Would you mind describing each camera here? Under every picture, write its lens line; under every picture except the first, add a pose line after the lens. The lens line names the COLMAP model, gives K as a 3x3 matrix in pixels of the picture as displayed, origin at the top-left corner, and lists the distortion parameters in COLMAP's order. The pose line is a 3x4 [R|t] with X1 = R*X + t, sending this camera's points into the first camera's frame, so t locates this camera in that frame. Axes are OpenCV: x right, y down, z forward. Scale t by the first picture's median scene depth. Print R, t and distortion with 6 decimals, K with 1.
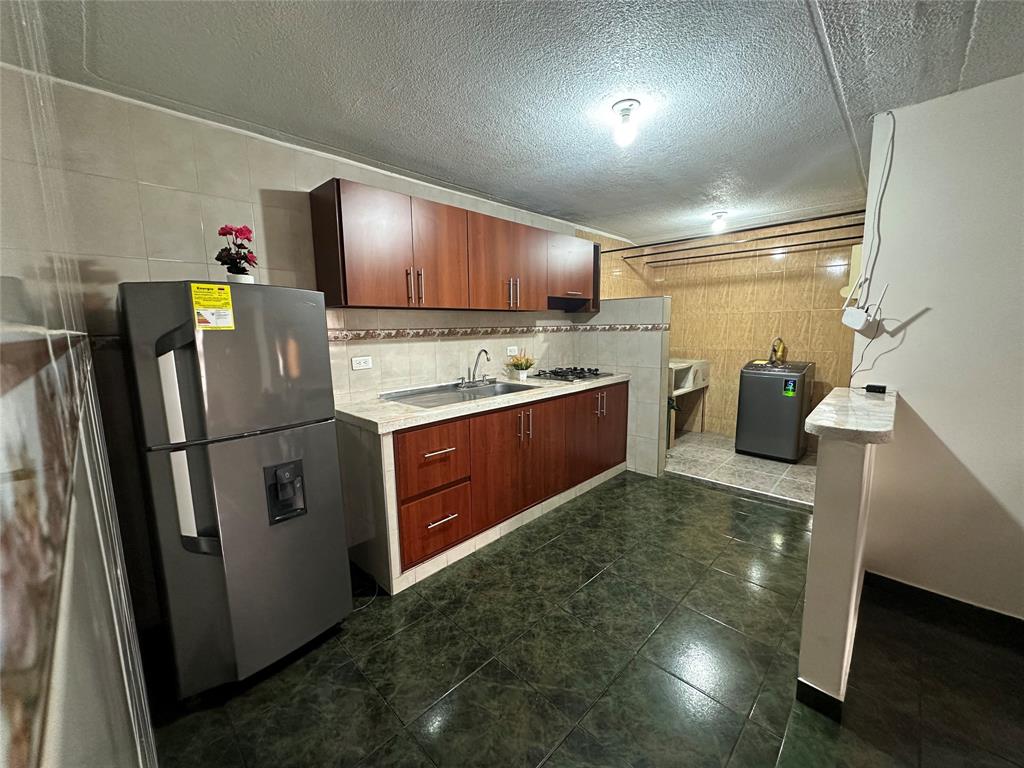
lens RADIAL K [[407.0, 0, 513.4], [0, 407.0, 383.3], [0, 0, 1]] dist [-0.013347, 0.001047]
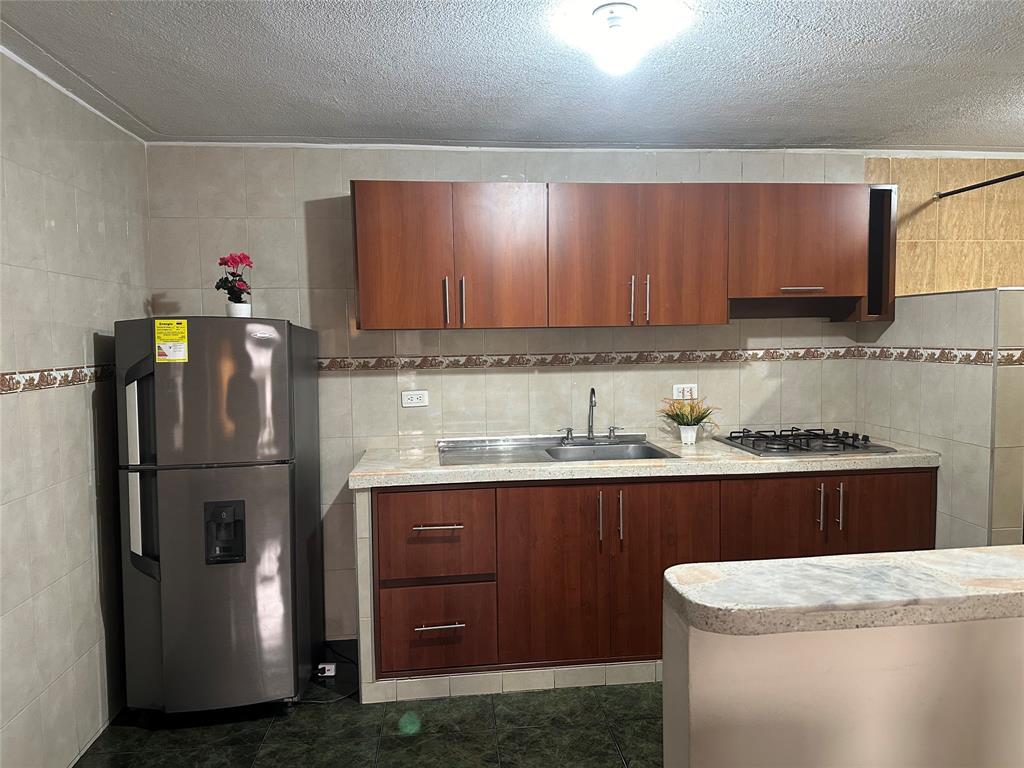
lens RADIAL K [[716.5, 0, 512.9], [0, 716.5, 383.4], [0, 0, 1]] dist [-0.001966, -0.017787]
pose [[0.764470, 0.045561, -0.643047, 0.555113], [-0.084887, 0.995928, -0.030353, -0.046568], [0.639046, 0.077790, 0.765225, 0.070328]]
